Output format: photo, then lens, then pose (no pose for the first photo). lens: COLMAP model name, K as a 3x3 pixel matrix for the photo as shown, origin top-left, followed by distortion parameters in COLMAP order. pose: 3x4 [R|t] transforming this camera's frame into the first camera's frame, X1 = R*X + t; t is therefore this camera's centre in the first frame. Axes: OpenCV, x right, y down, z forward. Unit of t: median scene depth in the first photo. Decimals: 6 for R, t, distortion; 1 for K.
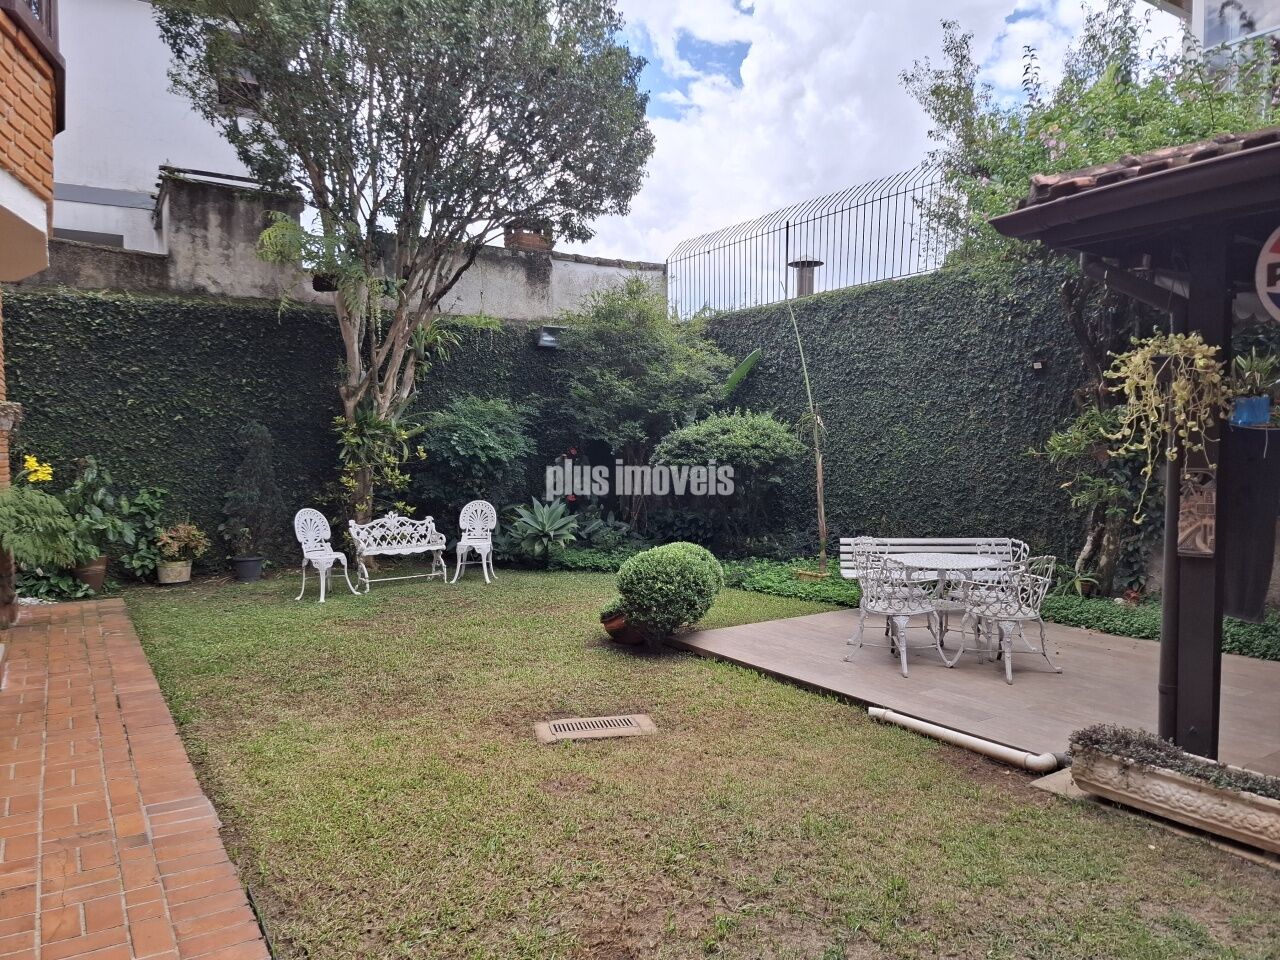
lens RADIAL K [[900.1, 0, 640.0], [0, 900.1, 480.0], [0, 0, 1]] dist [0.076864, -0.000385]
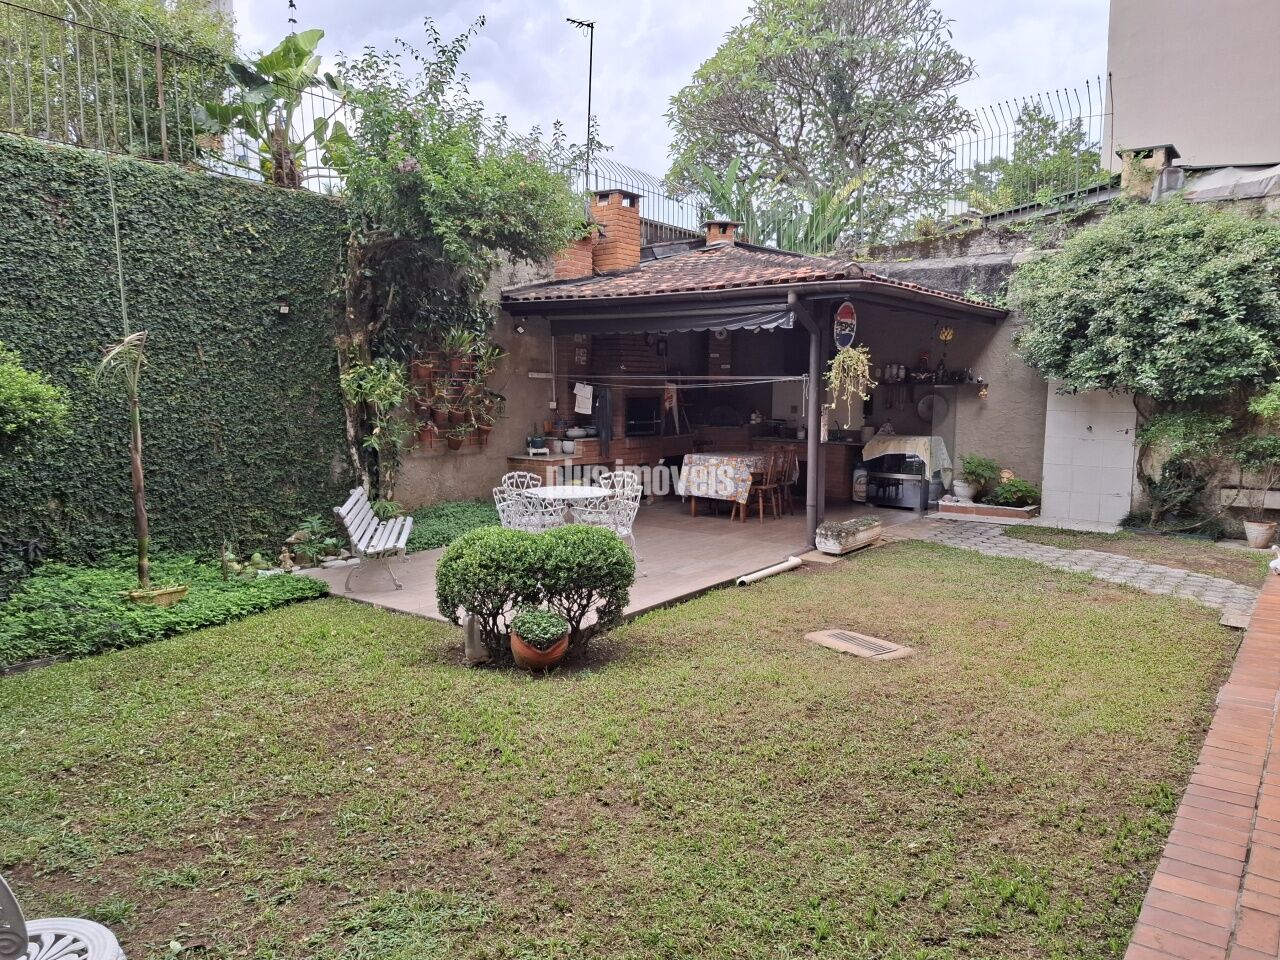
lens RADIAL K [[900.1, 0, 640.0], [0, 900.1, 480.0], [0, 0, 1]] dist [0.076864, -0.000385]
pose [[-0.354786, -0.106434, 0.928870, -0.892167], [0.030904, 0.991621, 0.125429, -0.082301], [-0.934437, 0.073206, -0.348524, 1.446969]]
